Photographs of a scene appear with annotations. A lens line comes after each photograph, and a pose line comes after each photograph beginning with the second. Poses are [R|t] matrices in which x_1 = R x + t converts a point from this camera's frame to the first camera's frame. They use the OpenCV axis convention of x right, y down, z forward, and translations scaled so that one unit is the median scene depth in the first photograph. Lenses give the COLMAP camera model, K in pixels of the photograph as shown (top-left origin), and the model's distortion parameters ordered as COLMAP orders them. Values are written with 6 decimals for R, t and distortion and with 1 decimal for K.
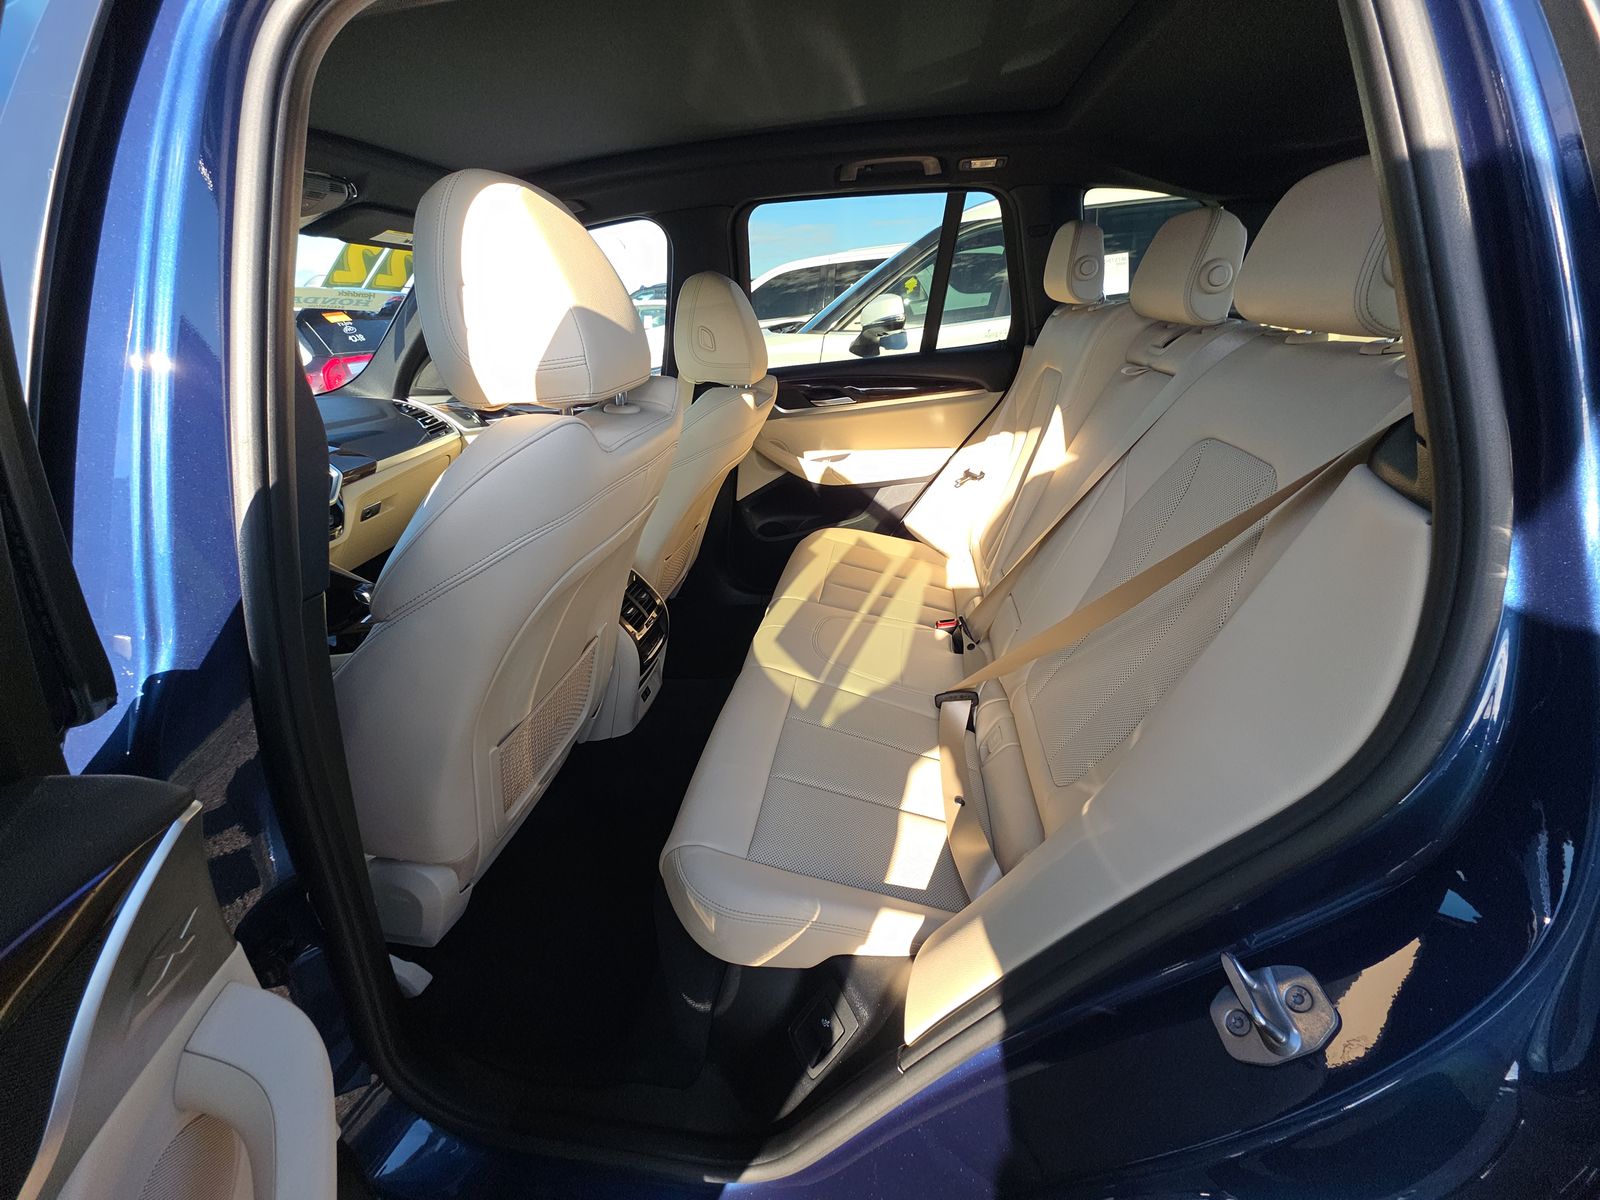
lens RADIAL K [[629.9, 0, 796.2], [0, 629.9, 601.0], [0, 0, 1]] dist [0.014935, -0.010435]
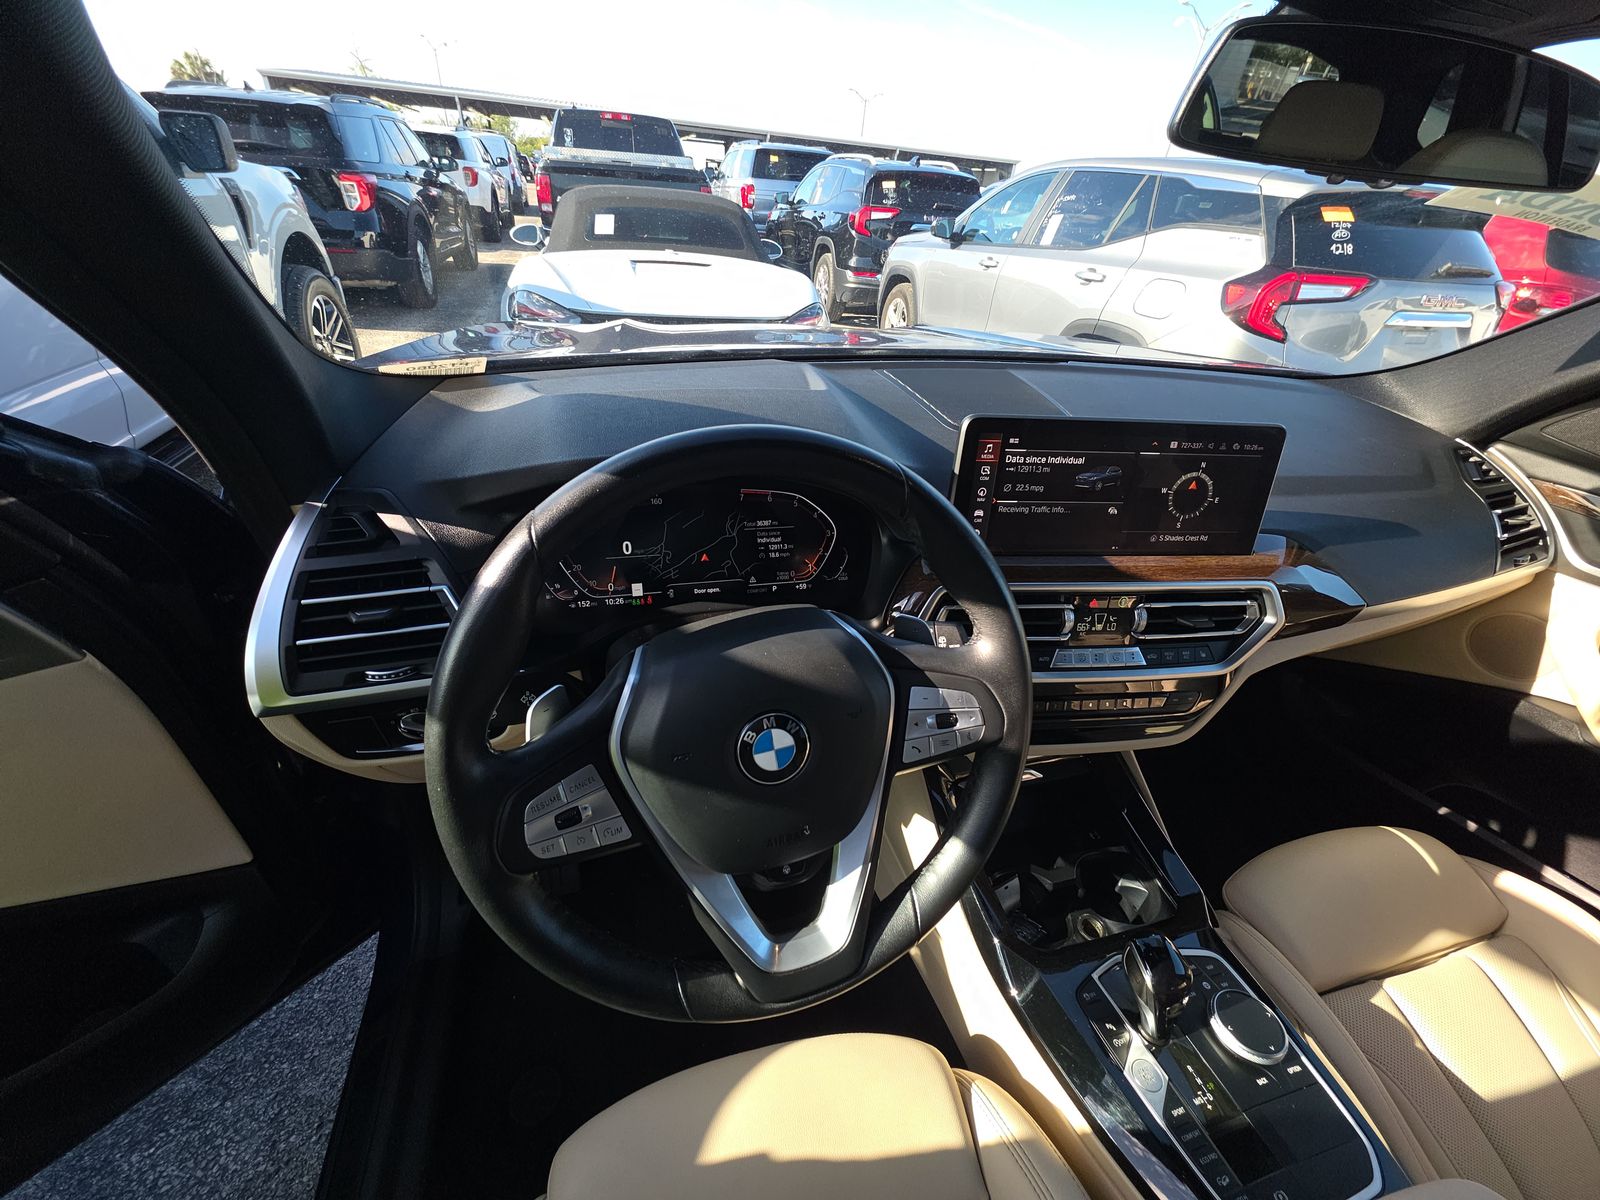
lens RADIAL K [[634.6, 0, 802.2], [0, 634.6, 594.8], [0, 0, 1]] dist [0.008349, -0.008427]
pose [[0.412961, 0.573871, -0.707203, -0.437985], [-0.477091, 0.797749, 0.368756, -0.166652], [0.775788, 0.185118, 0.603228, 0.368027]]
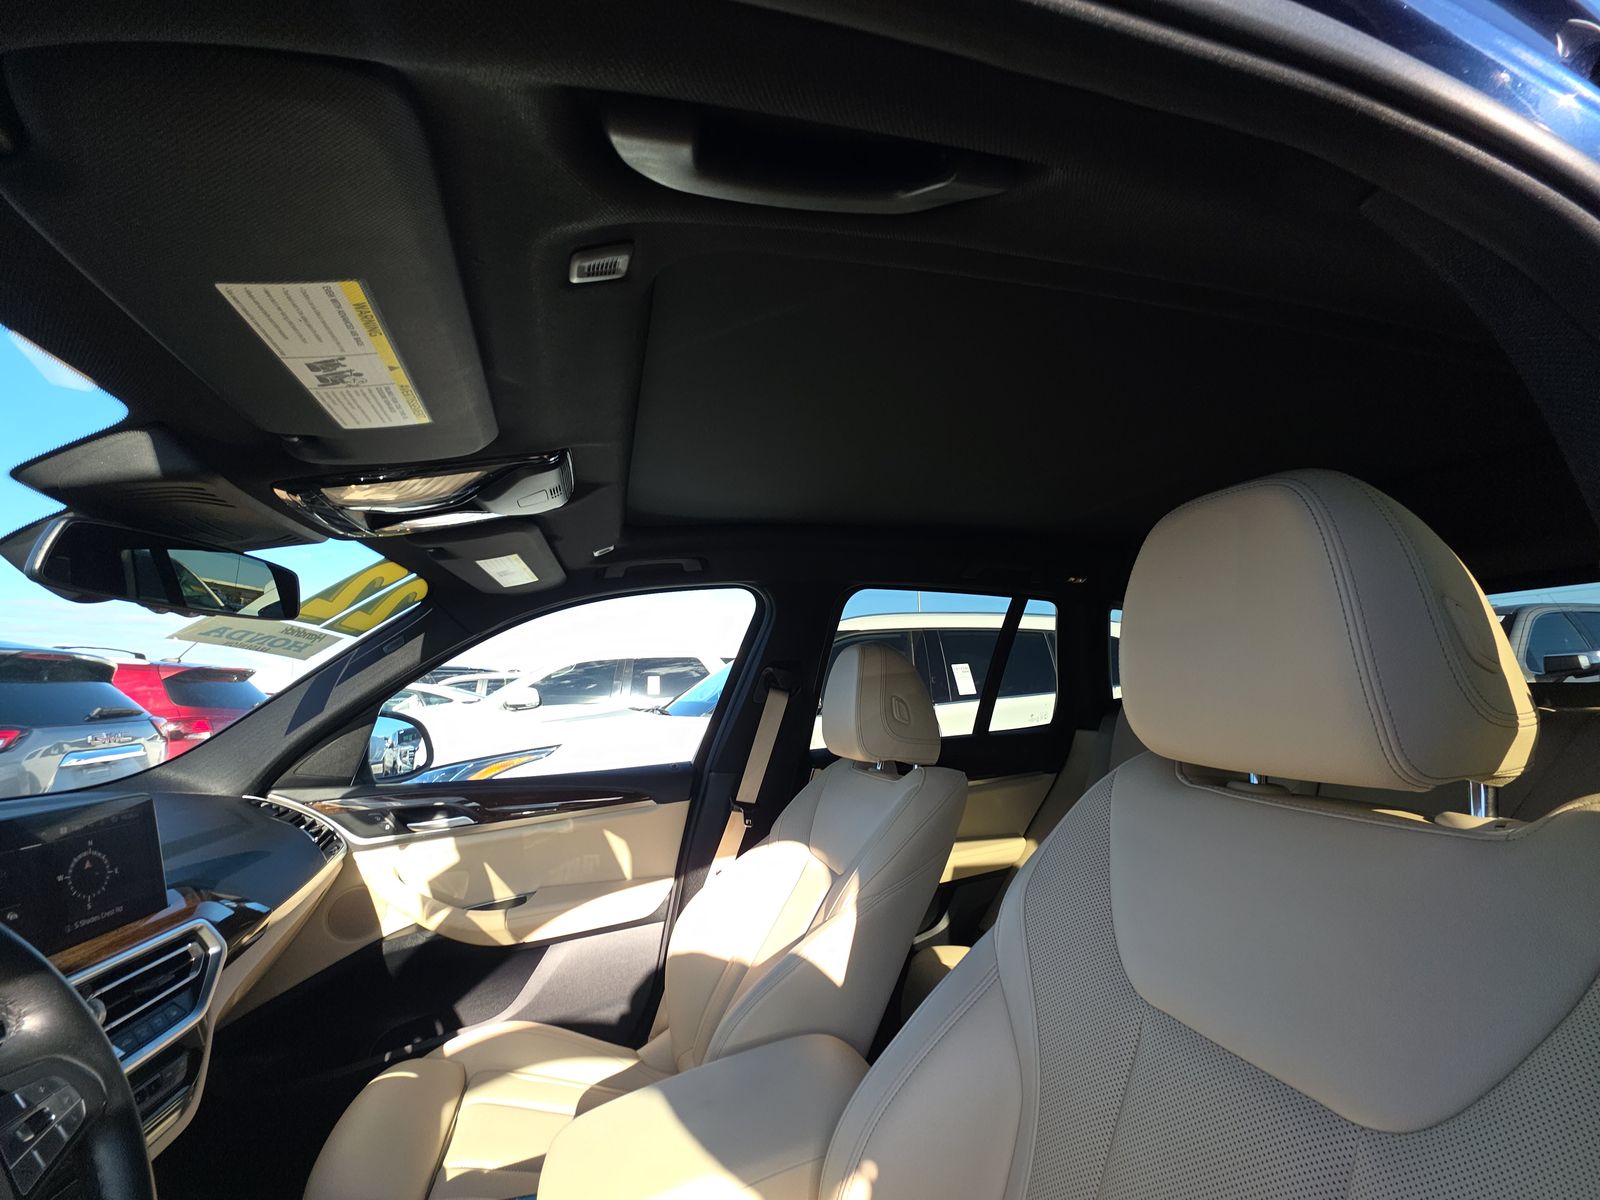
lens RADIAL K [[629.9, 0, 796.2], [0, 629.9, 601.0], [0, 0, 1]] dist [0.014935, -0.010435]
pose [[0.894610, 0.110879, 0.432874, -0.444173], [0.153443, 0.833593, -0.530639, -0.073396], [-0.419677, 0.541137, 0.728726, 0.244046]]
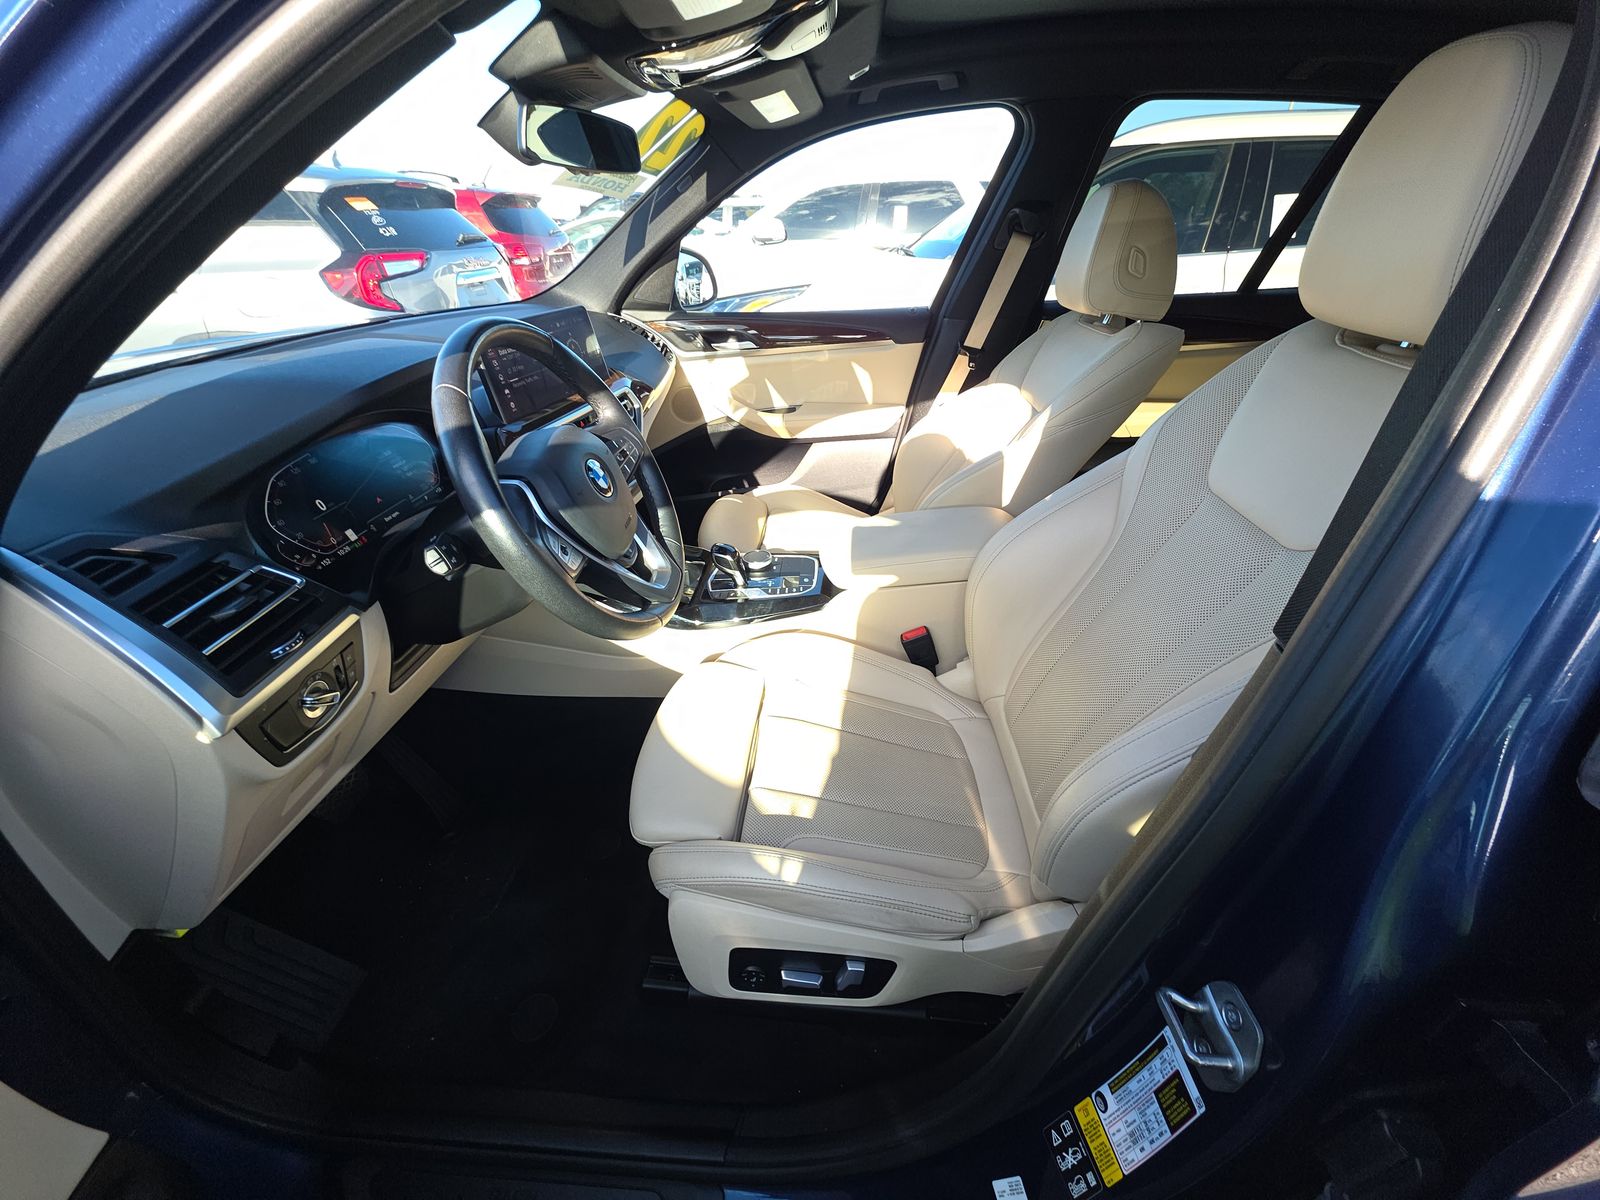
lens RADIAL K [[629.9, 0, 796.2], [0, 629.9, 601.0], [0, 0, 1]] dist [0.014935, -0.010435]
pose [[0.992906, 0.002702, 0.118873, -0.481057], [-0.013654, 0.995719, 0.091415, -0.018454], [-0.118118, -0.092389, 0.988692, 0.106884]]
